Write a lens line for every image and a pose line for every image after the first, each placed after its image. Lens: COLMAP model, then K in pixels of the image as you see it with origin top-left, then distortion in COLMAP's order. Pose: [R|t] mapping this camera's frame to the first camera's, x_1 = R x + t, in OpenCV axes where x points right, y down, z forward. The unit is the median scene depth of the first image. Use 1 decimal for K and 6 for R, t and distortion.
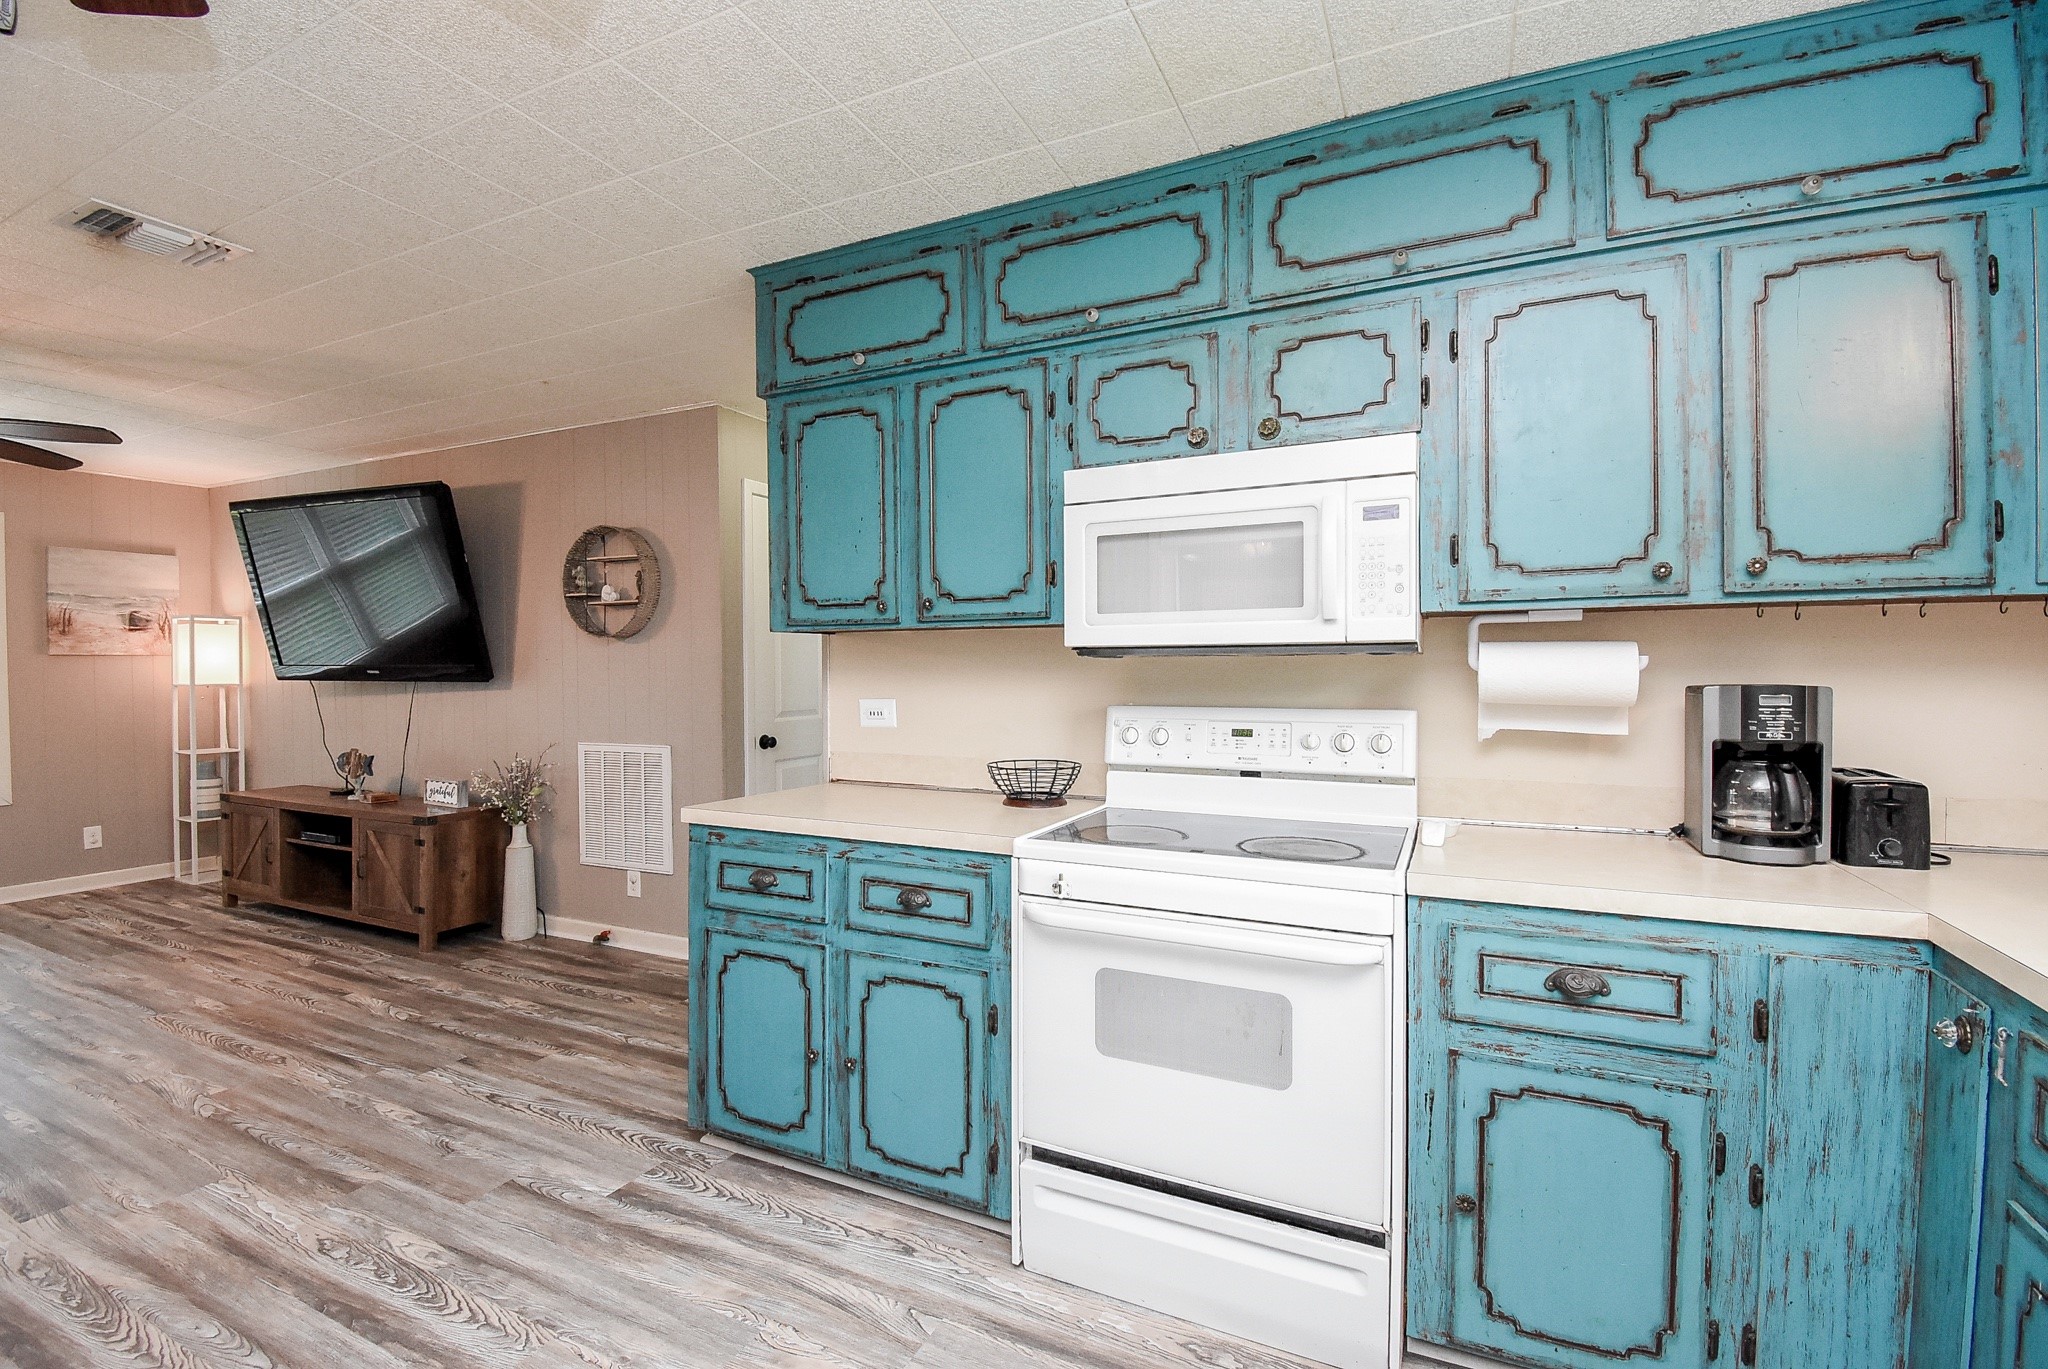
lens RADIAL K [[902.0, 0, 1021.1], [0, 902.0, 680.6], [0, 0, 1]] dist [0.020967, -0.026725]
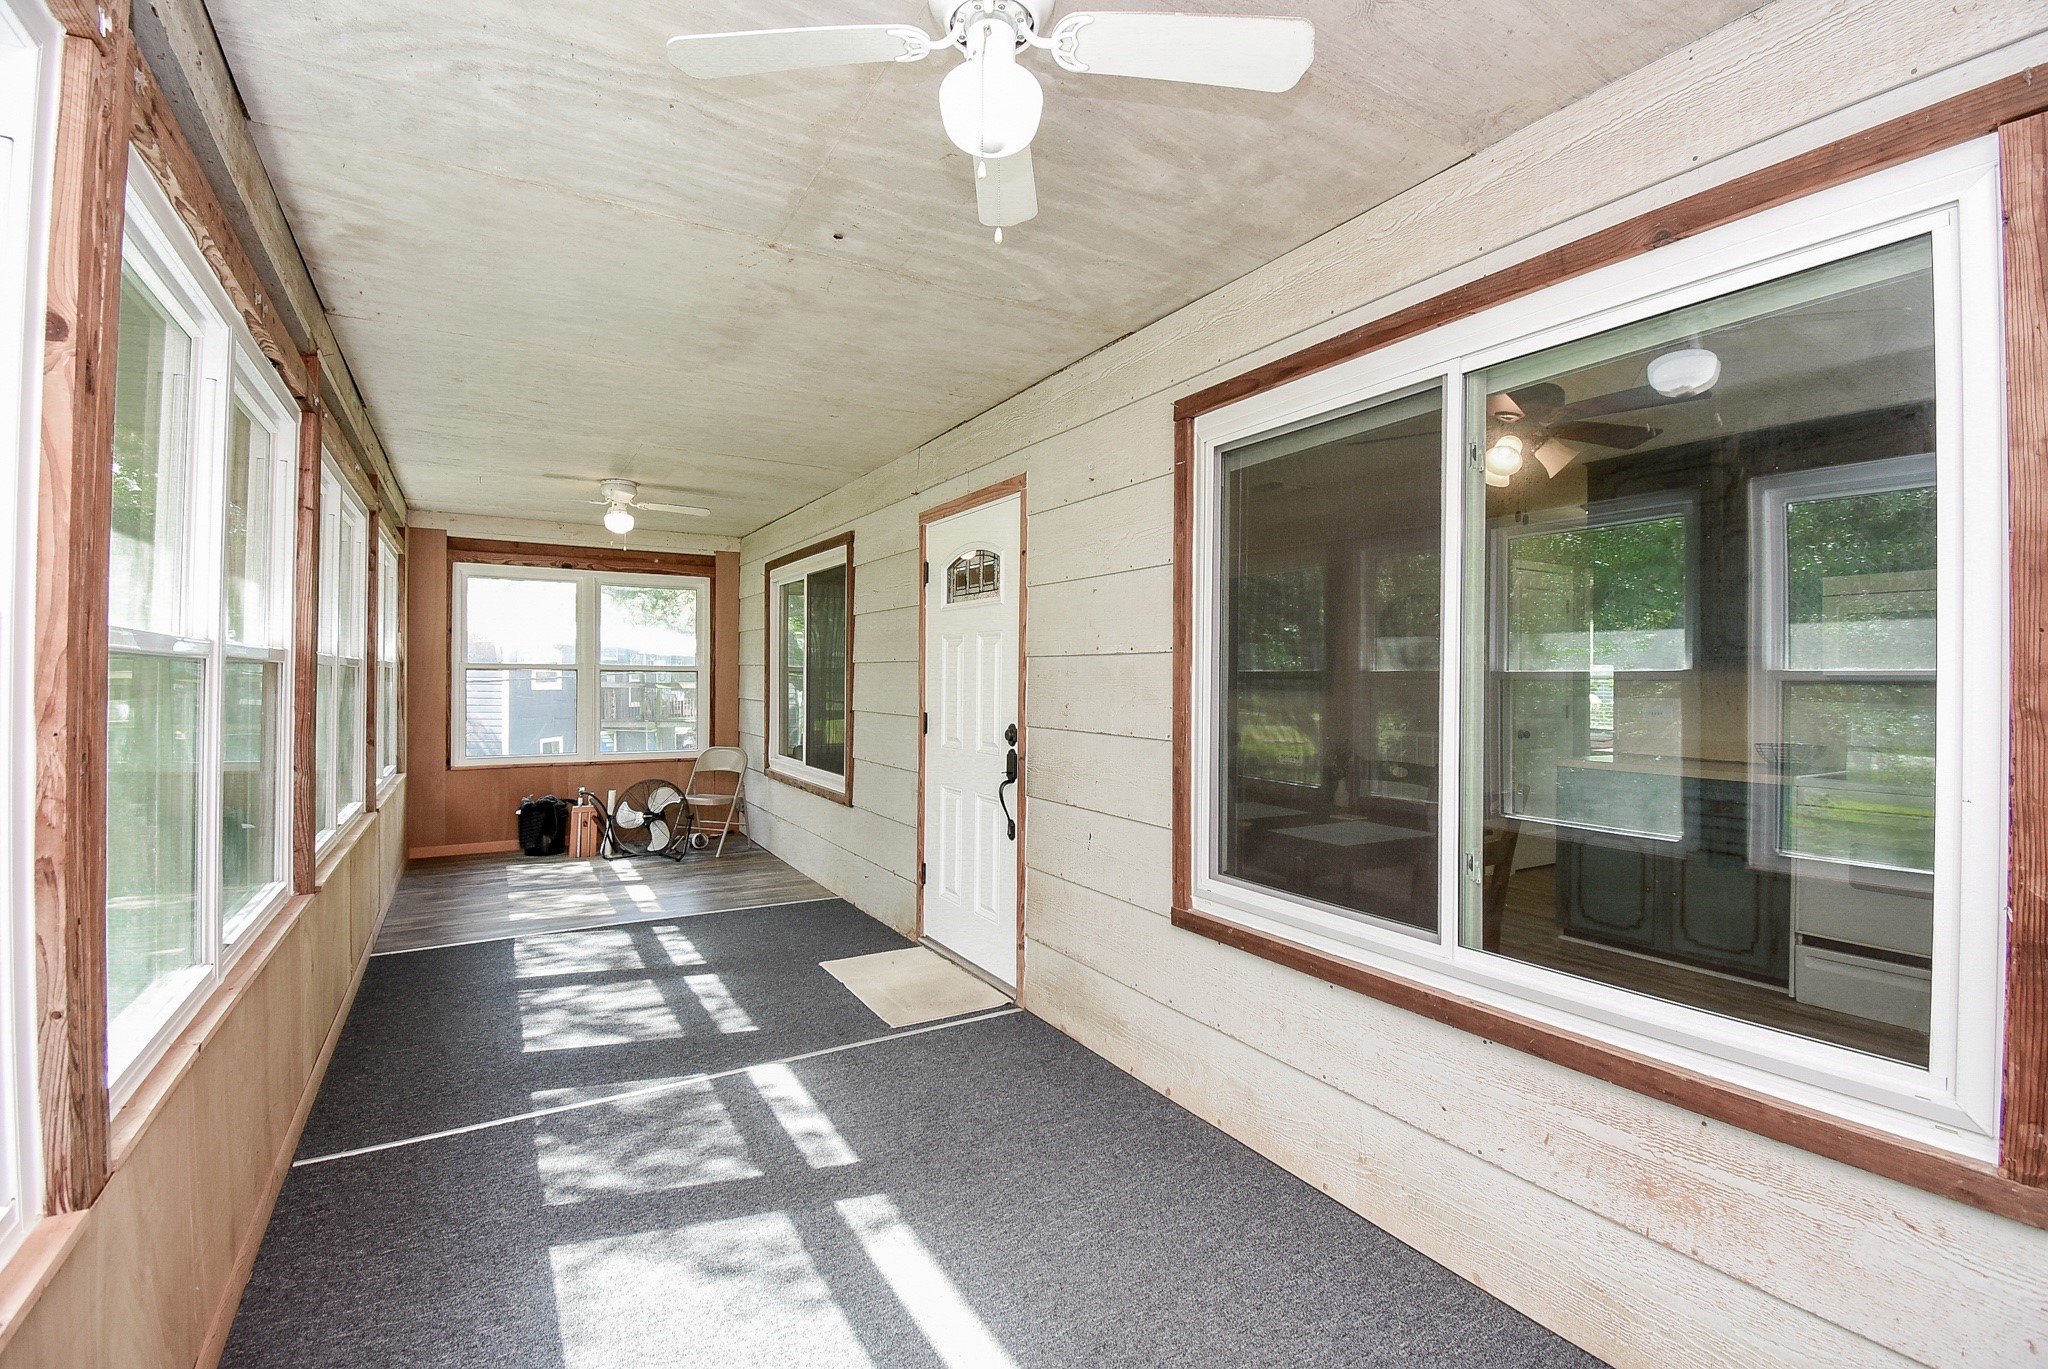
lens RADIAL K [[903.7, 0, 1022.0], [0, 903.7, 684.4], [0, 0, 1]] dist [-0.003099, -0.000491]
pose [[0.829687, 0.012271, -0.558094, -0.265362], [-0.017776, 0.999832, -0.004443, 0.014479], [0.557946, 0.013607, 0.829766, -1.319082]]
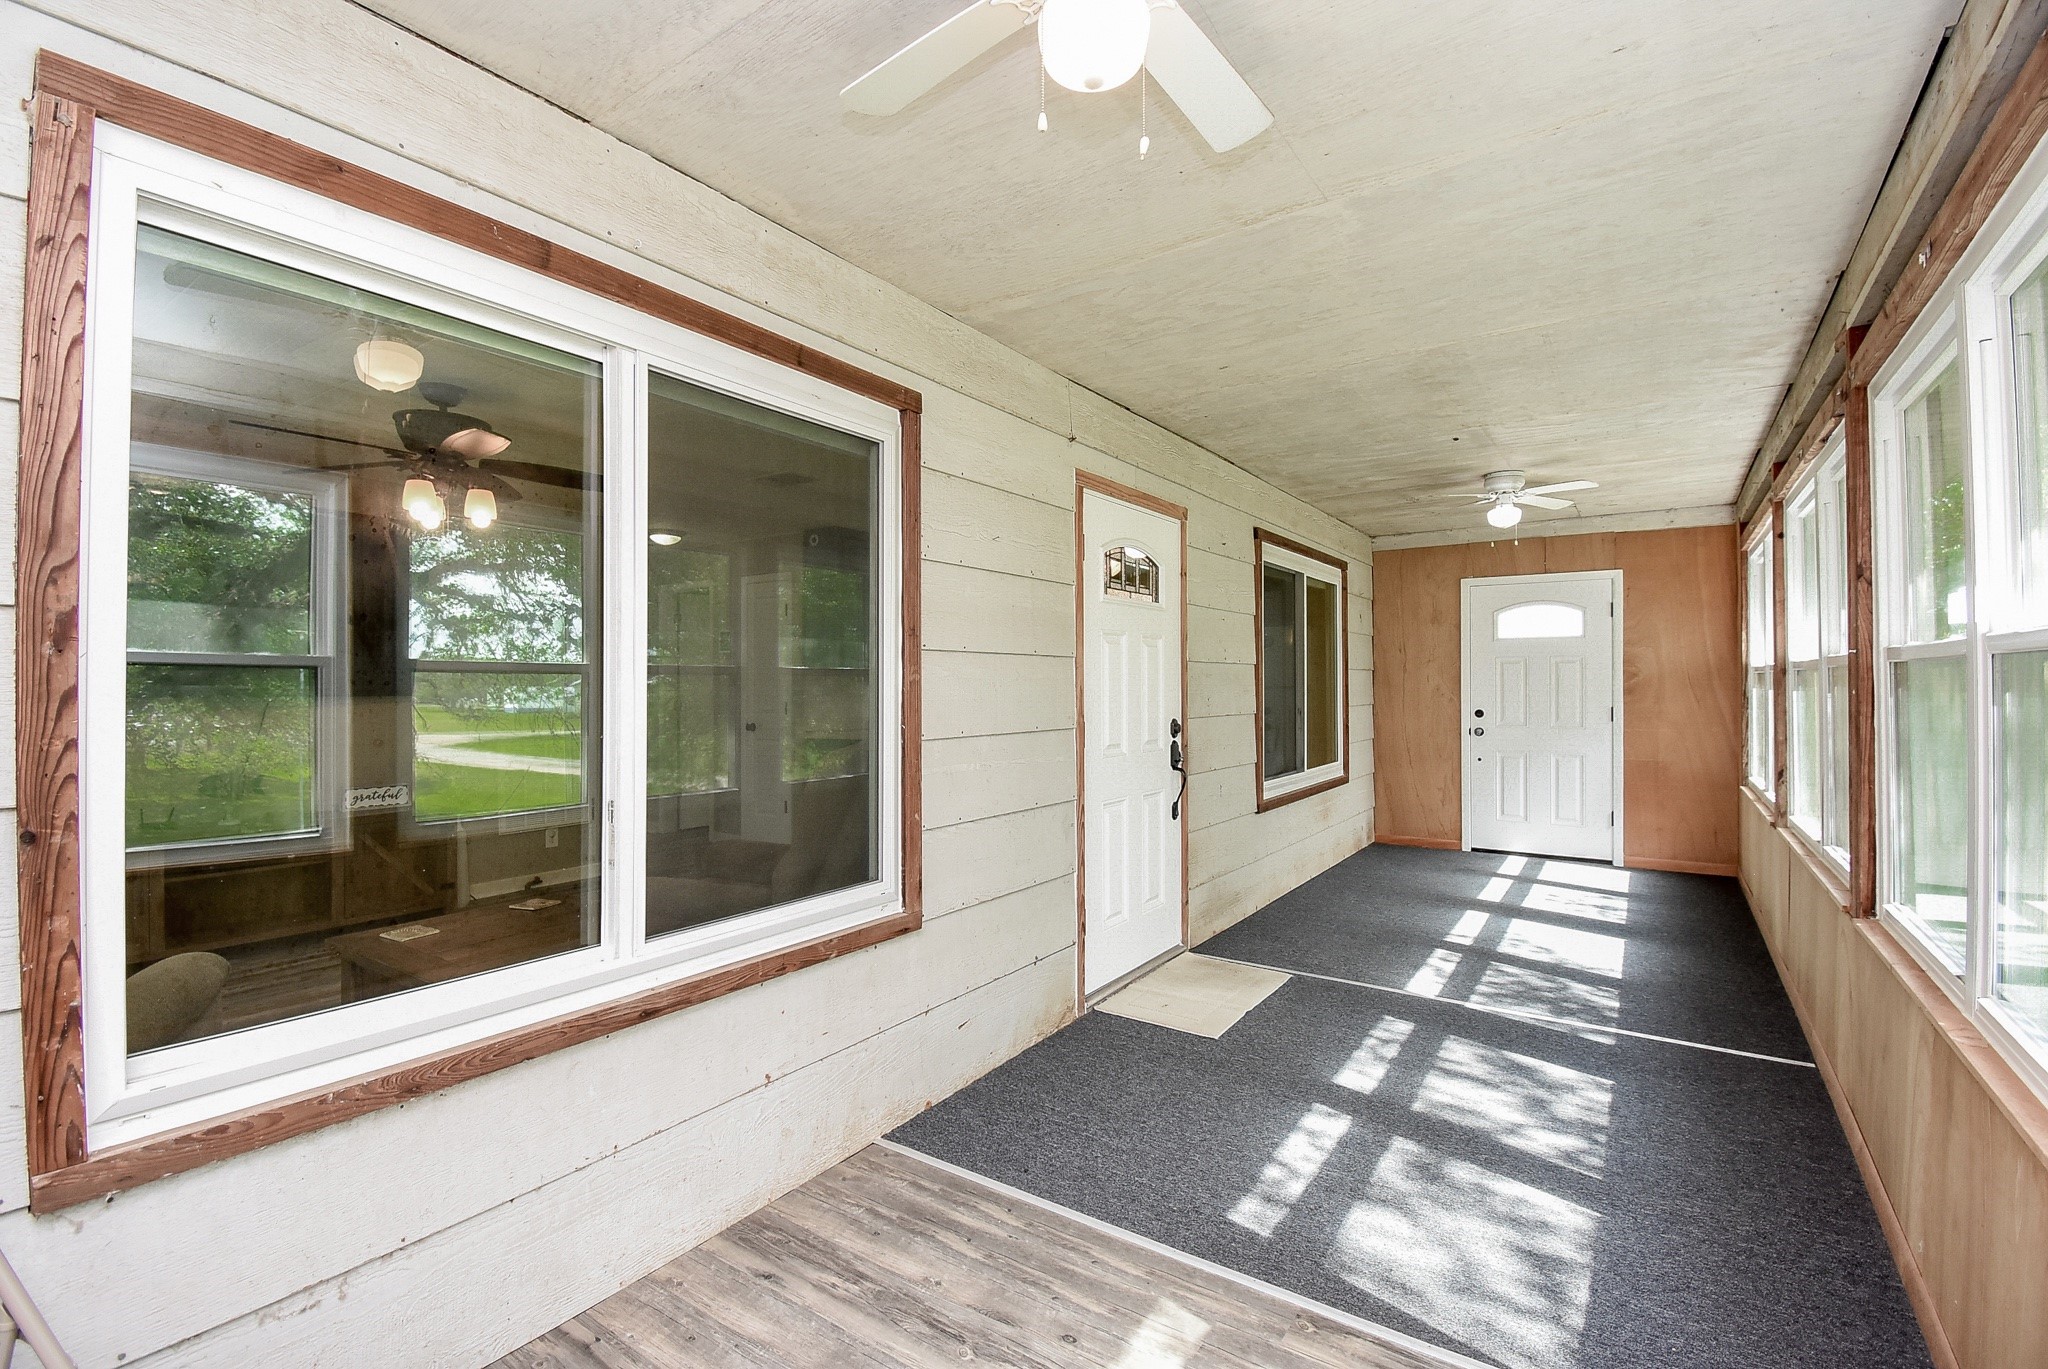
lens RADIAL K [[915.0, 0, 1024.0], [0, 915.0, 684.5], [0, 0, 1]] dist [0.033102, -0.027189]
pose [[0.153965, 0.002312, 0.988074, -3.276961], [0.015639, 0.999866, -0.004776, 0.012009], [-0.987953, 0.016188, 0.153908, 0.116202]]
